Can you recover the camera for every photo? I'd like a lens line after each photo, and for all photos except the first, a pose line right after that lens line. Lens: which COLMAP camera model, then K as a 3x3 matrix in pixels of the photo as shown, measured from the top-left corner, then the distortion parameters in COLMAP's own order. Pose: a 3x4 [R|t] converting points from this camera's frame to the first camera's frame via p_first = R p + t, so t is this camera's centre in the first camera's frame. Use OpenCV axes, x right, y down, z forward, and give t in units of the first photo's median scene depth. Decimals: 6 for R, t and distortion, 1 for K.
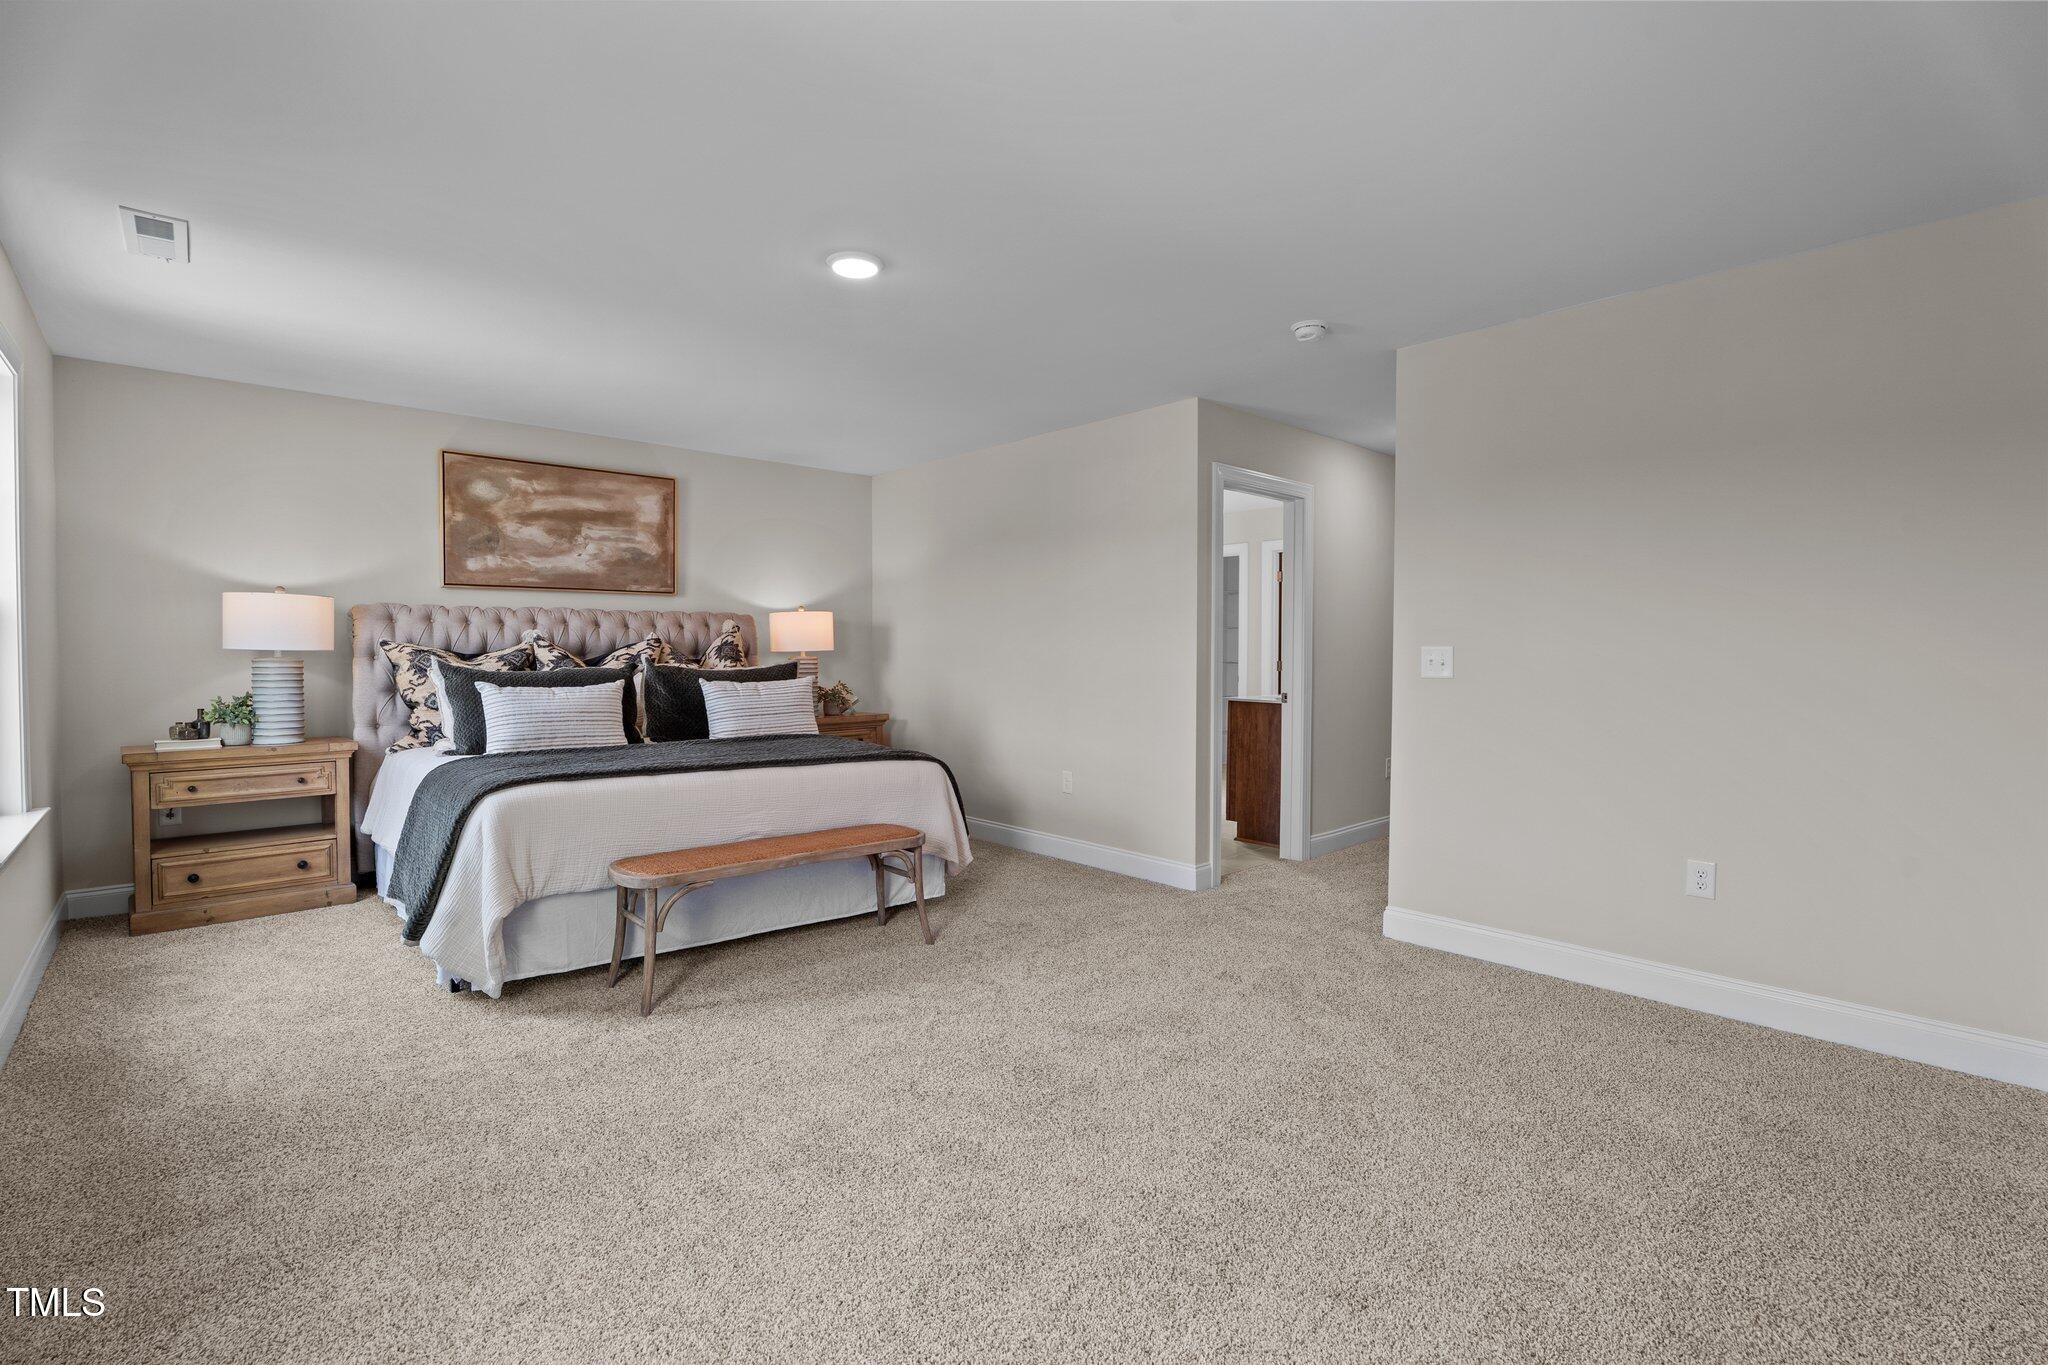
lens RADIAL K [[912.1, 0, 1025.2], [0, 912.1, 676.2], [0, 0, 1]] dist [0.004475, -0.001125]
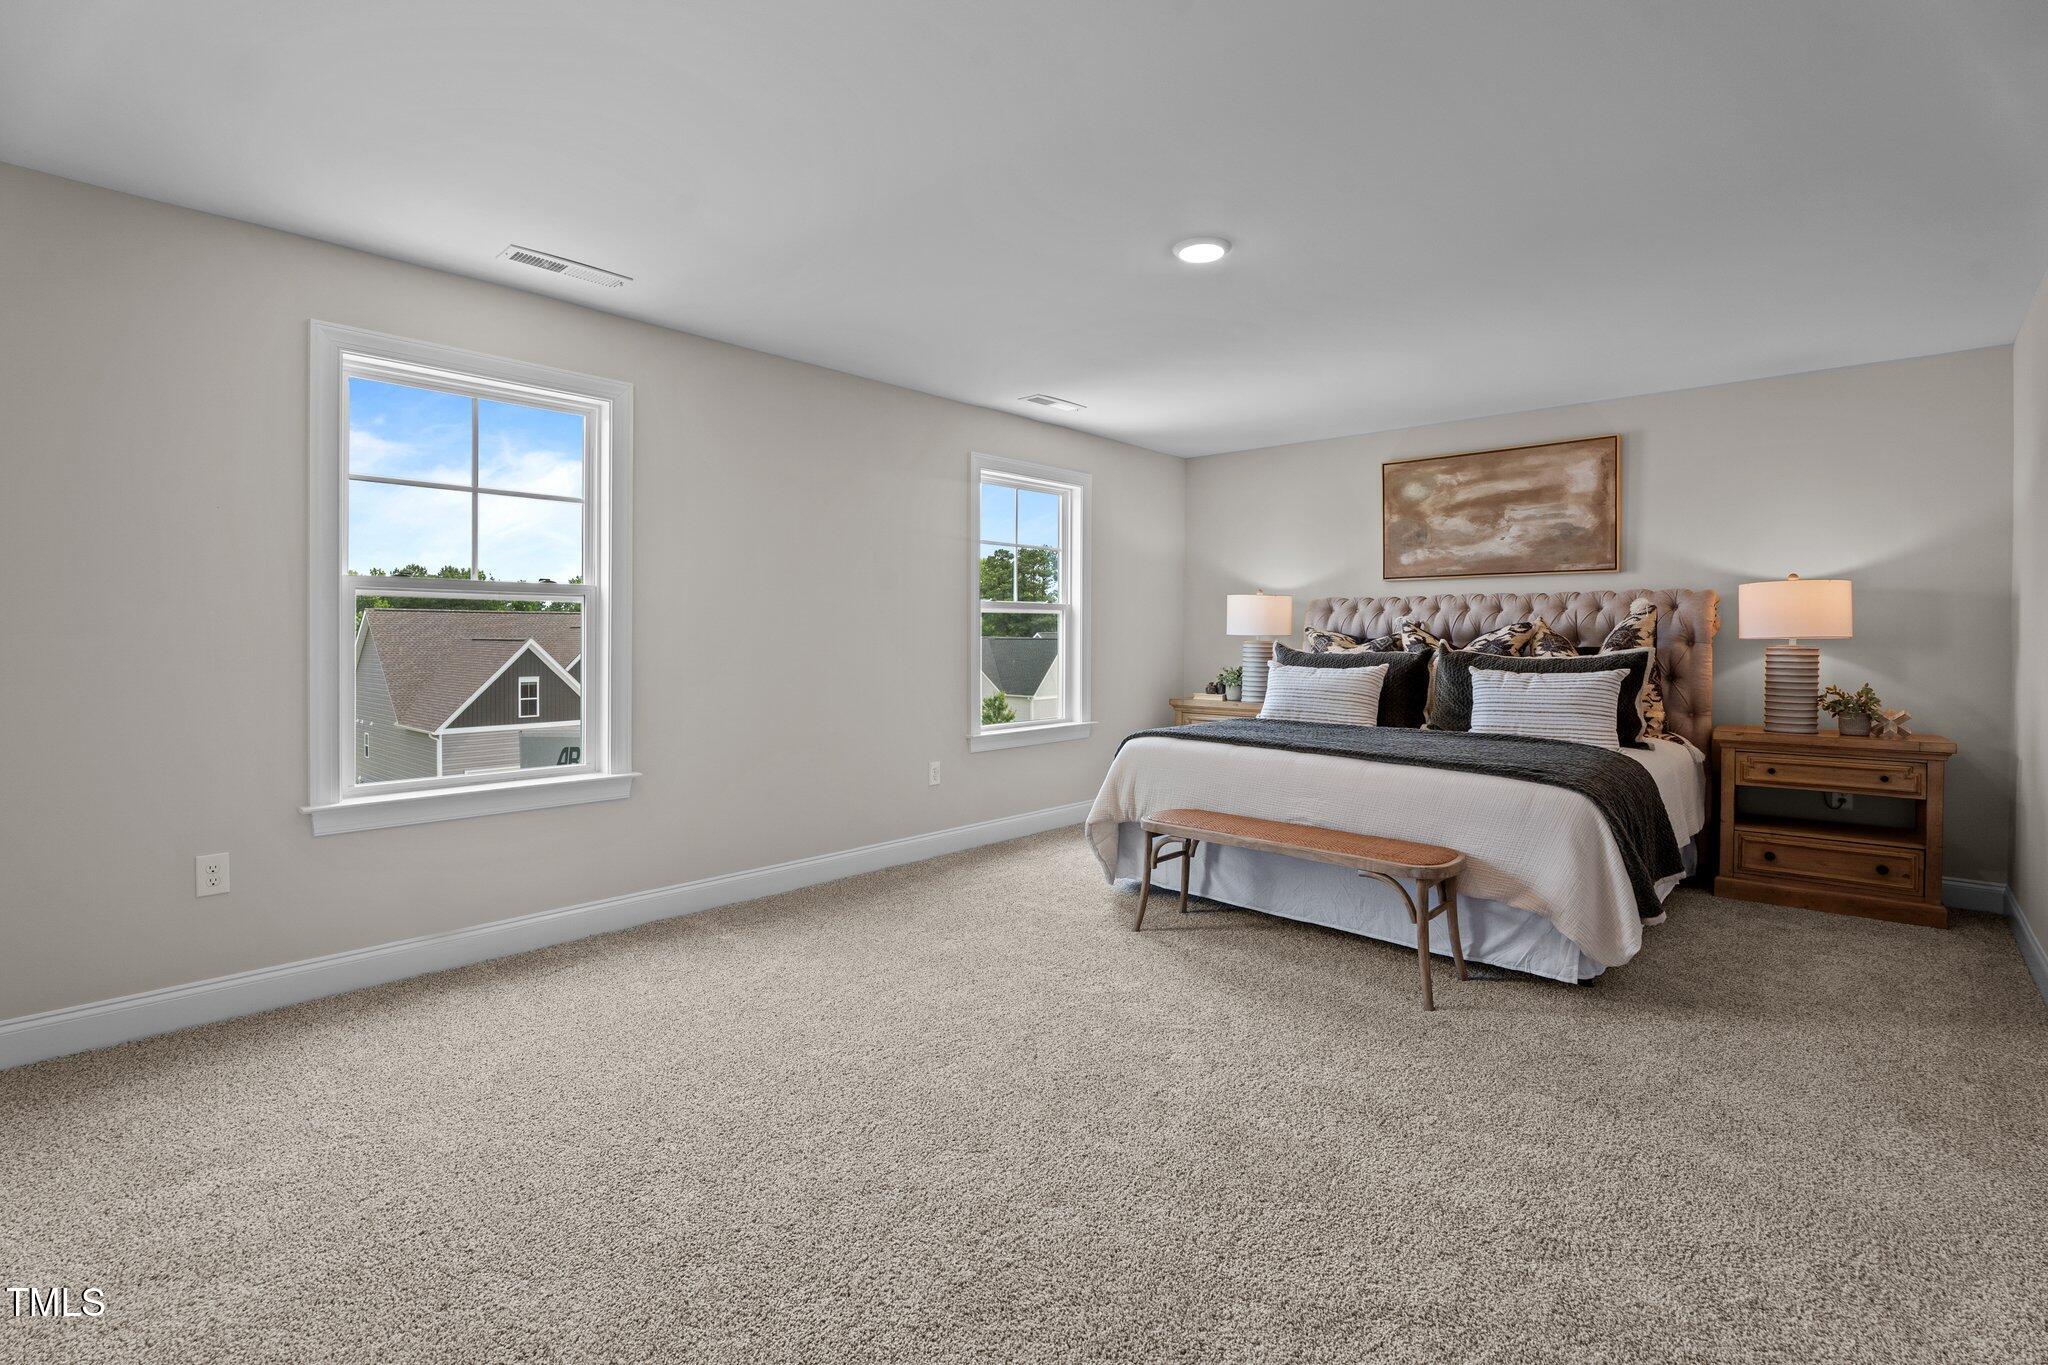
lens RADIAL K [[912.1, 0, 1021.3], [0, 912.1, 649.2], [0, 0, 1]] dist [0.004475, -0.001125]
pose [[0.133462, 0.015368, -0.990935, 0.425919], [-0.031707, 0.999434, 0.011230, -0.009151], [0.990547, 0.029921, 0.133874, 0.370960]]
